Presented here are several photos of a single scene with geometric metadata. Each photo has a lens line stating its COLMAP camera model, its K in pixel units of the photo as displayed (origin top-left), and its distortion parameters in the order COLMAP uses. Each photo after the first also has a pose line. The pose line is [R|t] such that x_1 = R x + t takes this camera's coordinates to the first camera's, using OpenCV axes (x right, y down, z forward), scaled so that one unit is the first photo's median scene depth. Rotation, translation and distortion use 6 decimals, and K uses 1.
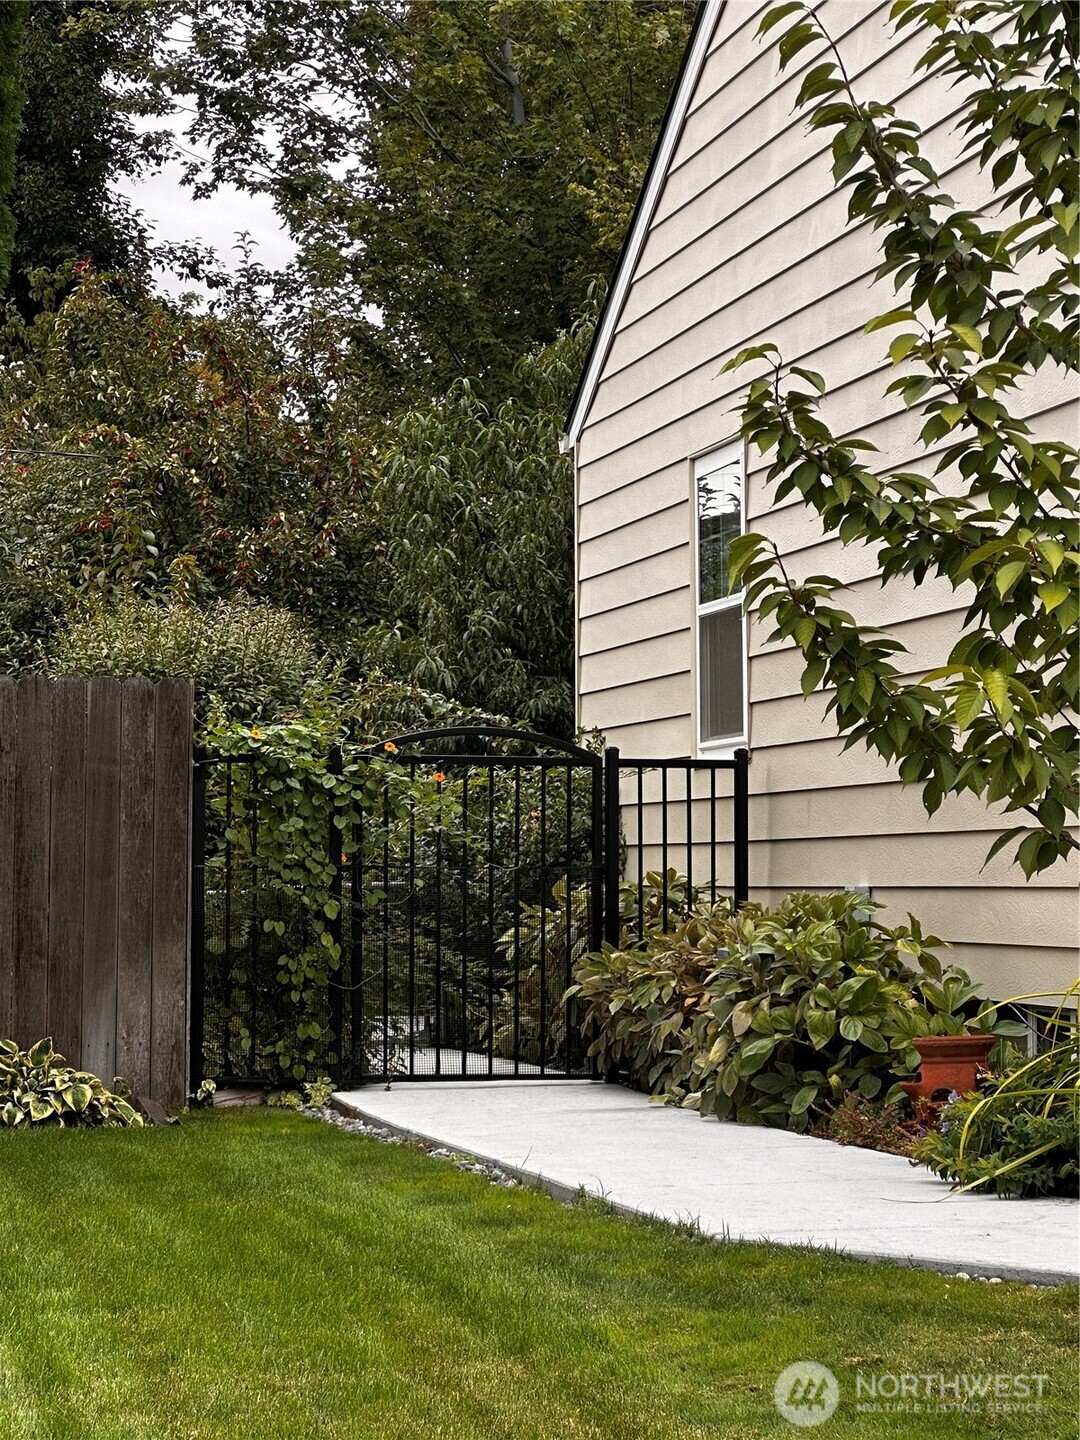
lens RADIAL K [[3595.1, 0, 540.3], [0, 3595.1, 719.8], [0, 0, 1]] dist [-0.004128, 0.000000]
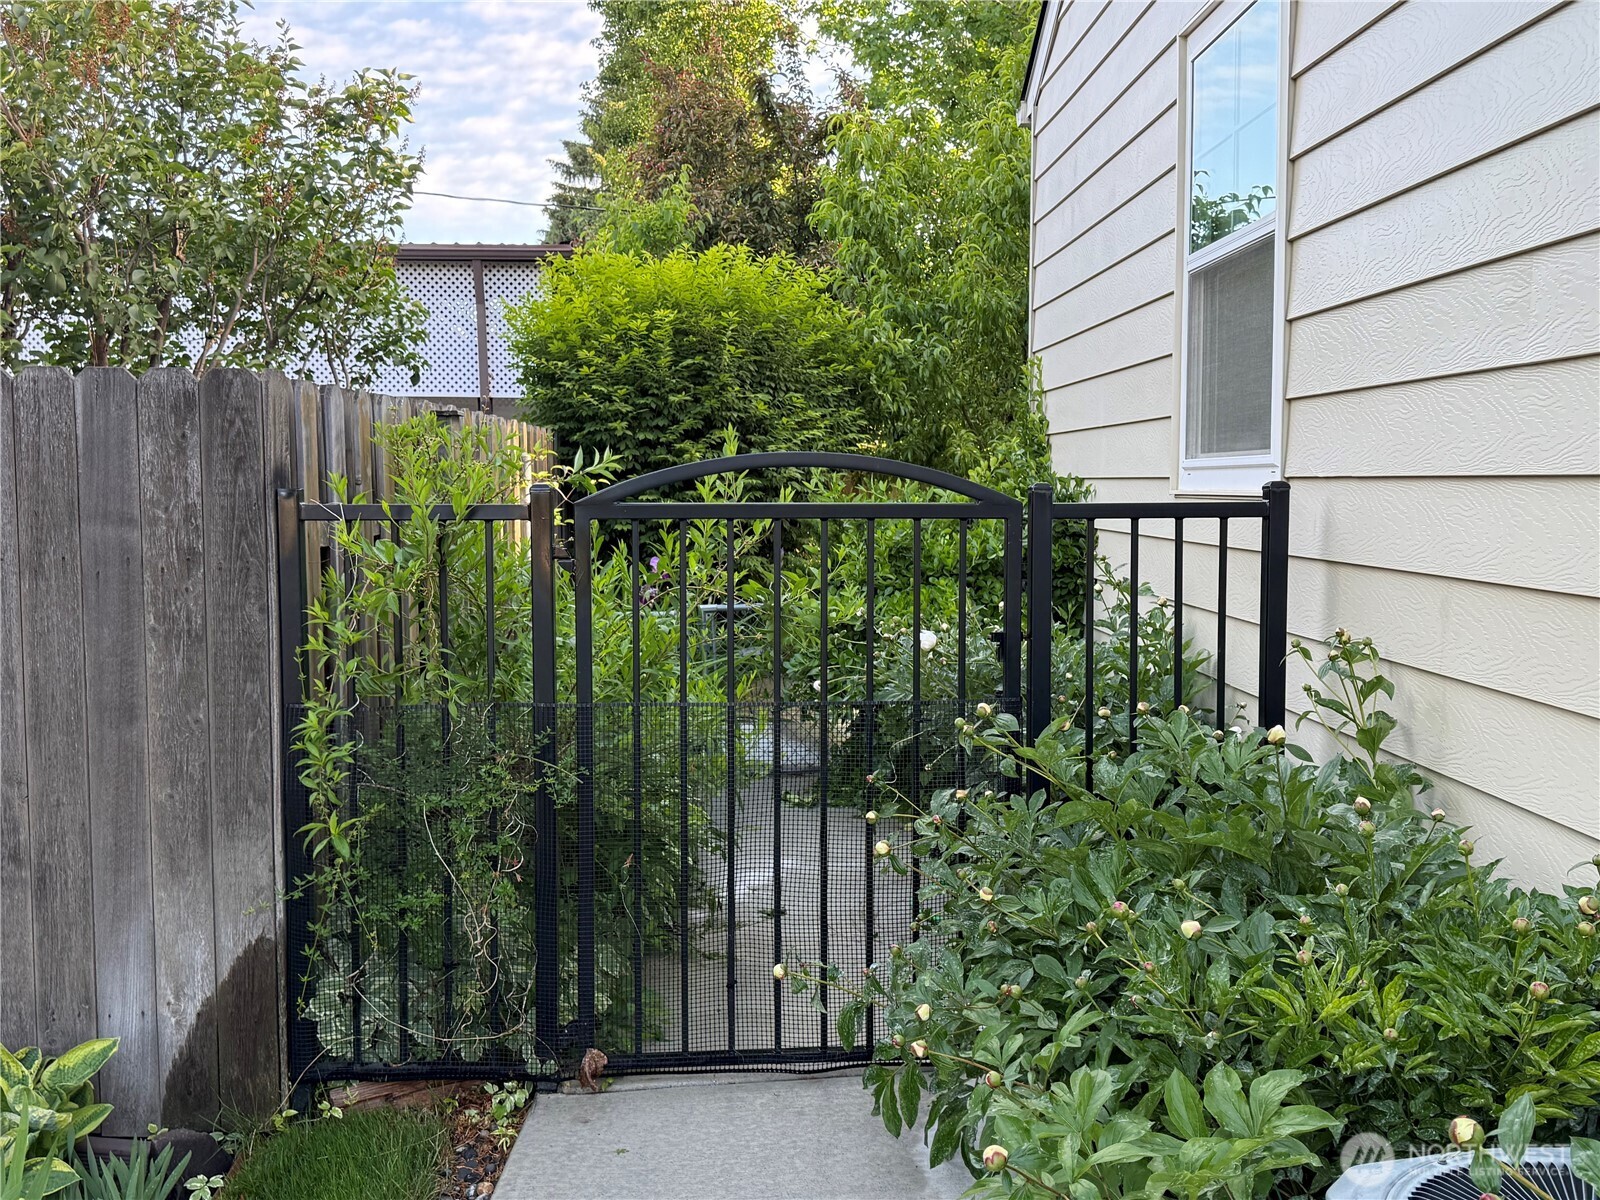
lens RADIAL K [[1488.0, 0, 795.1], [0, 1488.0, 596.9], [0, 0, 1]] dist [0.008589, 0.000000]
pose [[0.984358, 0.010906, -0.175842, 0.022344], [0.011385, 0.992058, 0.125264, -0.004240], [0.175811, -0.125307, 0.976416, 0.752959]]
